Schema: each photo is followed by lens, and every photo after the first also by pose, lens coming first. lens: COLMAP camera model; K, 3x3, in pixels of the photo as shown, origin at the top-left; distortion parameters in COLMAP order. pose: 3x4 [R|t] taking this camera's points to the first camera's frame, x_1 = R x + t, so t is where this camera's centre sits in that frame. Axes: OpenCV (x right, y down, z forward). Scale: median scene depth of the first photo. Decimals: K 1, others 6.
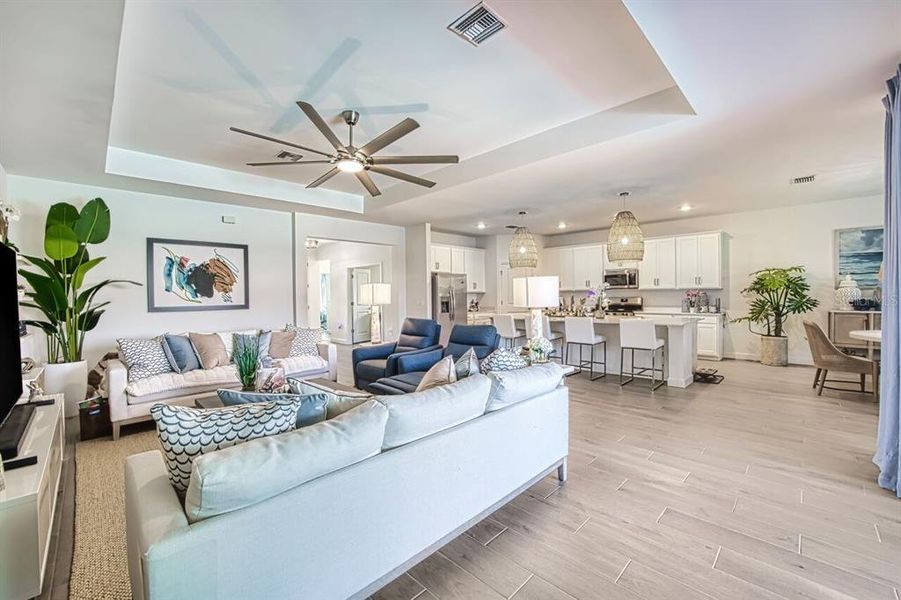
lens RADIAL K [[391.1, 0, 443.1], [0, 391.1, 298.3], [0, 0, 1]] dist [-0.029290, 0.001092]
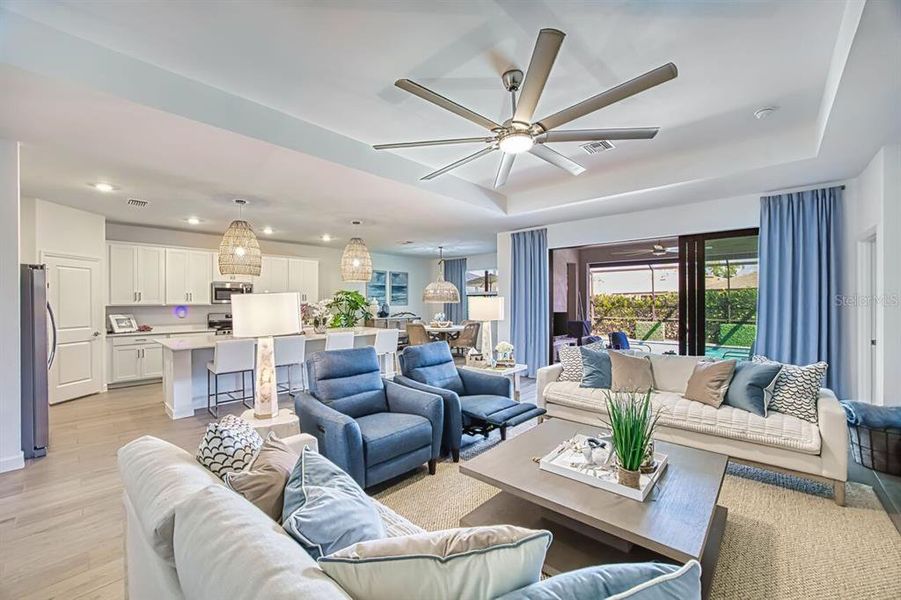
lens RADIAL K [[364.7, 0, 451.6], [0, 364.7, 301.8], [0, 0, 1]] dist [-0.031318, 0.006701]
pose [[-0.035592, 0.012299, 0.999291, -0.535660], [0.014285, 0.999828, -0.011797, -0.014986], [-0.999264, 0.013855, -0.035762, 0.671515]]
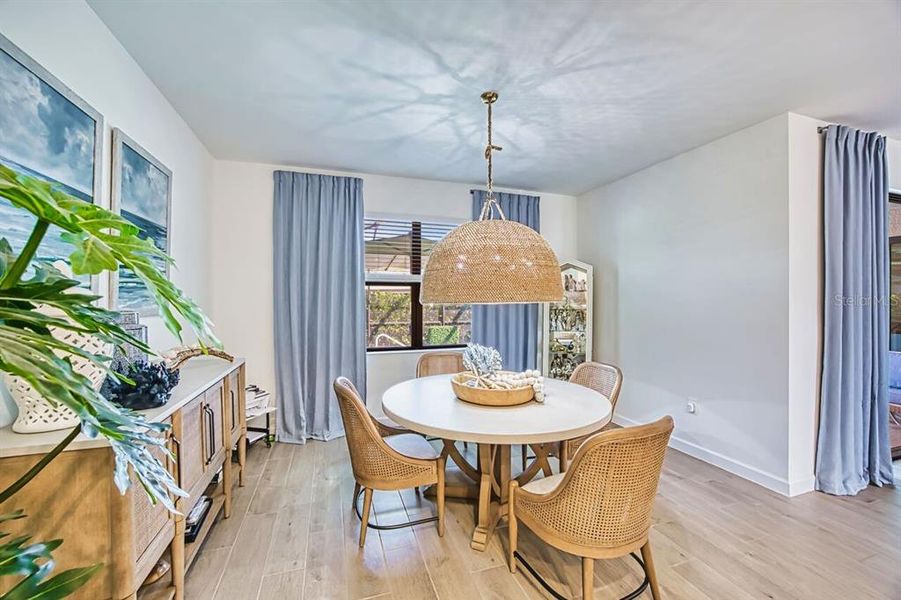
lens RADIAL K [[364.7, 0, 451.8], [0, 364.7, 300.4], [0, 0, 1]] dist [-0.031318, 0.006701]
pose [[-0.888962, 0.013311, 0.457787, 0.726487], [0.015379, 0.999881, 0.000791, -0.033173], [-0.457722, 0.007743, -0.889062, 1.009118]]
